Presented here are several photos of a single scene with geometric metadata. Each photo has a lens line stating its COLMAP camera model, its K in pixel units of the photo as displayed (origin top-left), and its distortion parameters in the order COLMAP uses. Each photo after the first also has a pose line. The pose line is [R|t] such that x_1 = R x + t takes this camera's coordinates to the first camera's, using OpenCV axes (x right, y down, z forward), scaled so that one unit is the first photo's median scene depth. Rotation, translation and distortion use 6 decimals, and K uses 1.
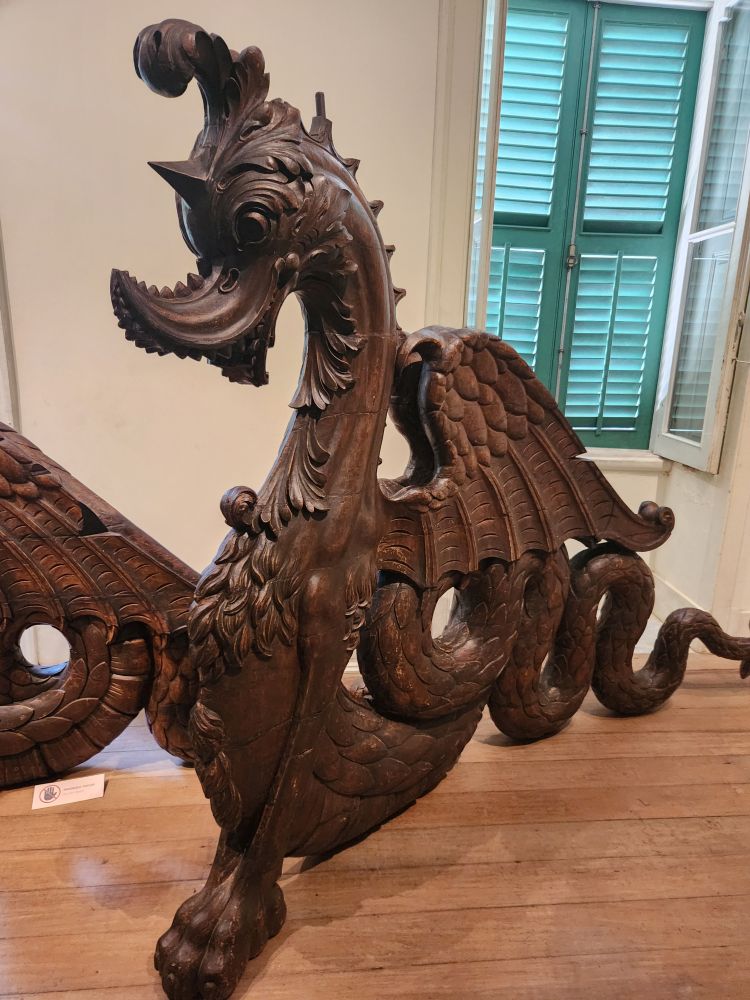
lens RADIAL K [[671.1, 0, 385.9], [0, 671.1, 510.8], [0, 0, 1]] dist [0.037441, -0.020137]
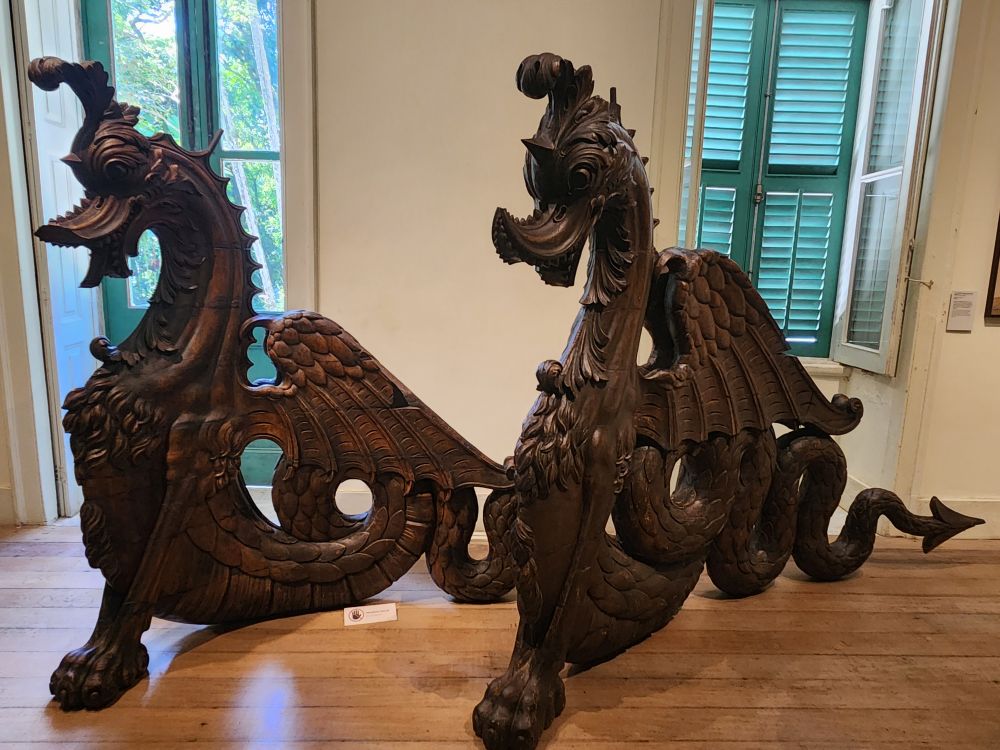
lens RADIAL K [[655.6, 0, 494.3], [0, 655.6, 377.6], [0, 0, 1]] dist [-0.008792, 0.010442]
pose [[0.997361, 0.011620, -0.071663, -0.172331], [-0.017745, 0.996187, -0.085422, 0.084930], [0.070398, 0.086468, 0.993764, -0.242270]]
